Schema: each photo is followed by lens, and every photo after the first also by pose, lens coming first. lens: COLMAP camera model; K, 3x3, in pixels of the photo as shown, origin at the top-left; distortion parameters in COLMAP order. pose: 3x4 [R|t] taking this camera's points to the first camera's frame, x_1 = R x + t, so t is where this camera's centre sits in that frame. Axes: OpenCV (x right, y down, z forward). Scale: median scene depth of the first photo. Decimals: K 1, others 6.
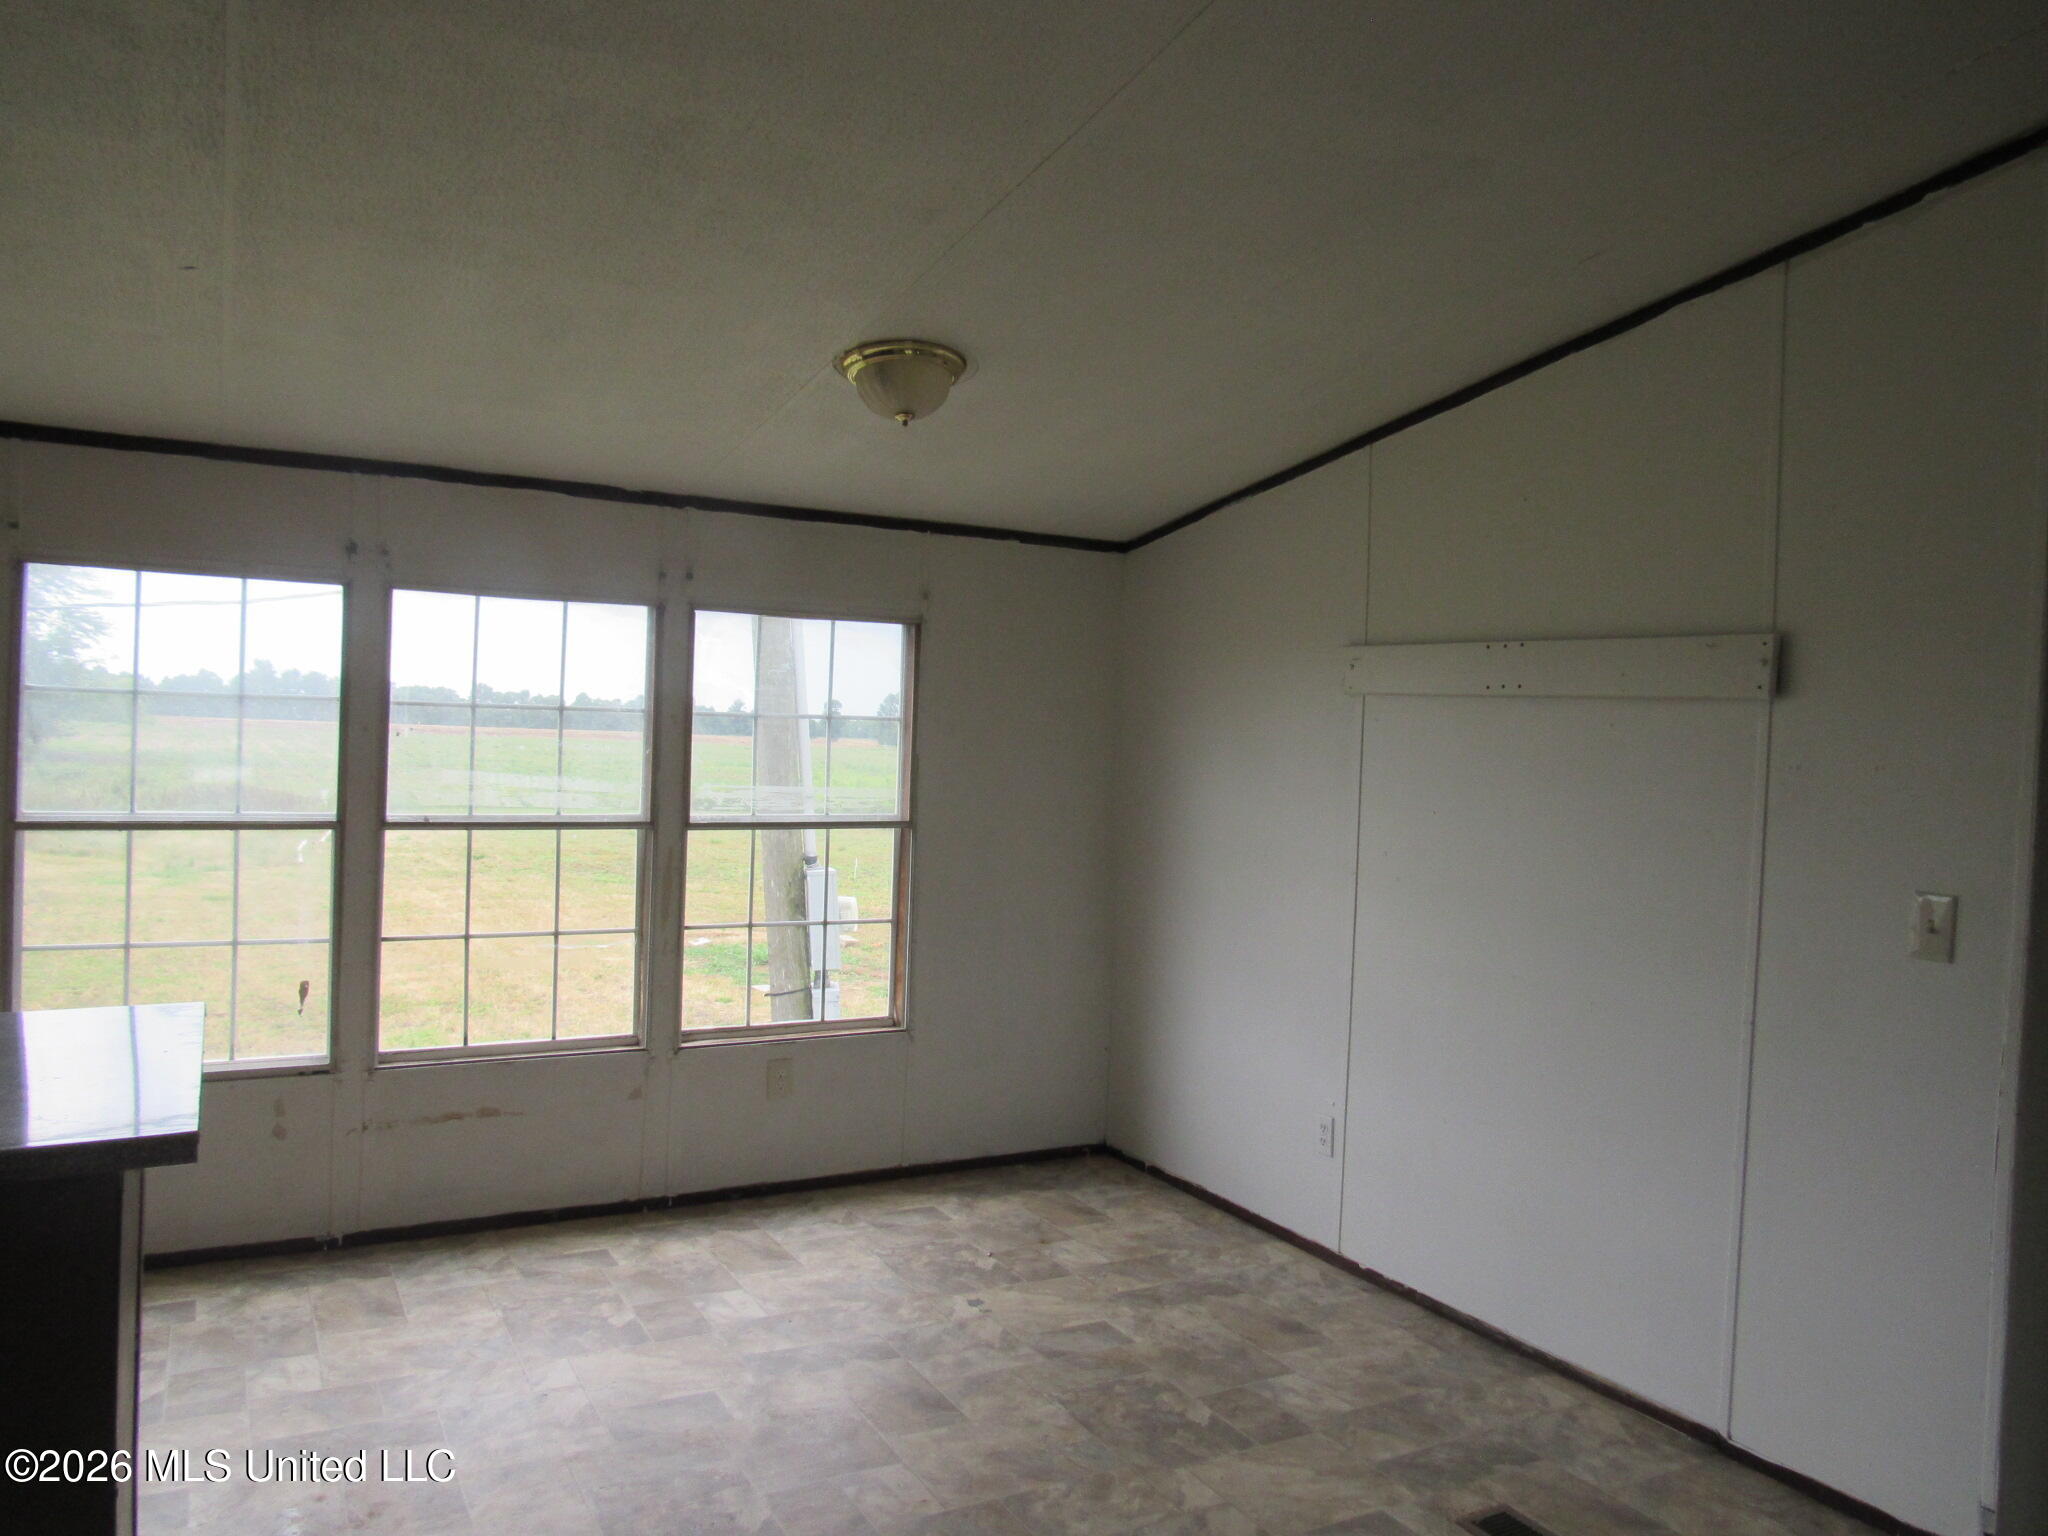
lens RADIAL K [[1454.0, 0, 1019.4], [0, 1454.0, 771.6], [0, 0, 1]] dist [-0.010113, 0.000077]
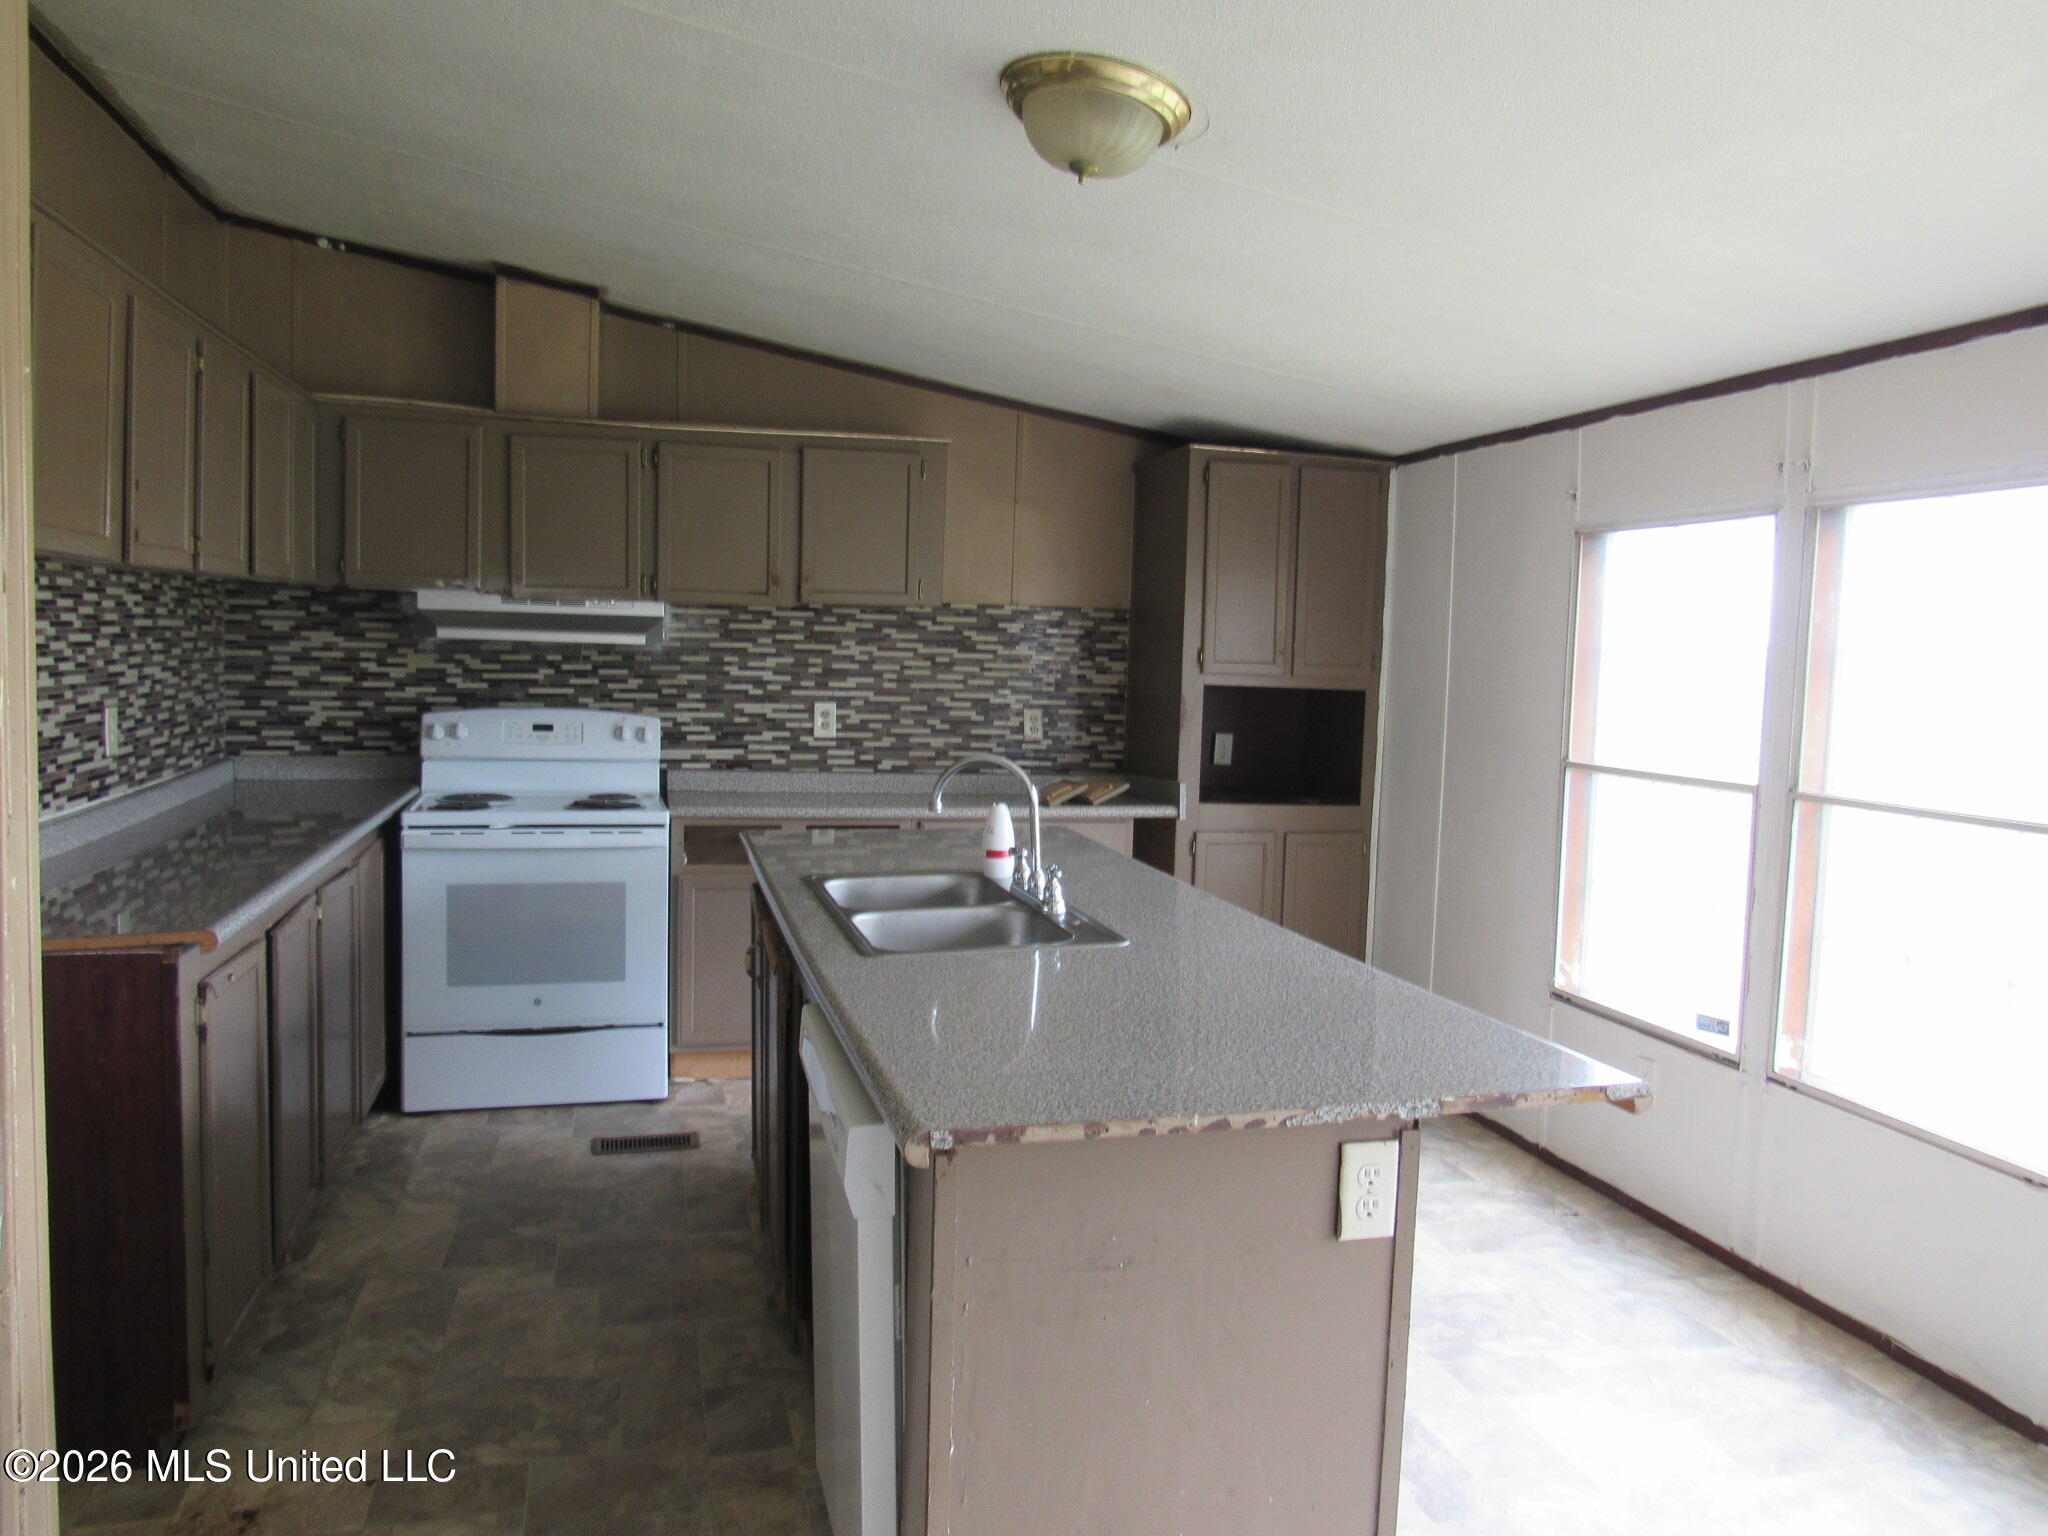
lens RADIAL K [[1454.0, 0, 1066.9], [0, 1454.0, 762.1], [0, 0, 1]] dist [-0.010113, 0.000077]
pose [[-0.214543, 0.018490, -0.976539, 0.570719], [-0.060021, 0.997682, 0.032077, 0.014443], [0.974869, 0.065495, -0.212936, 0.831472]]
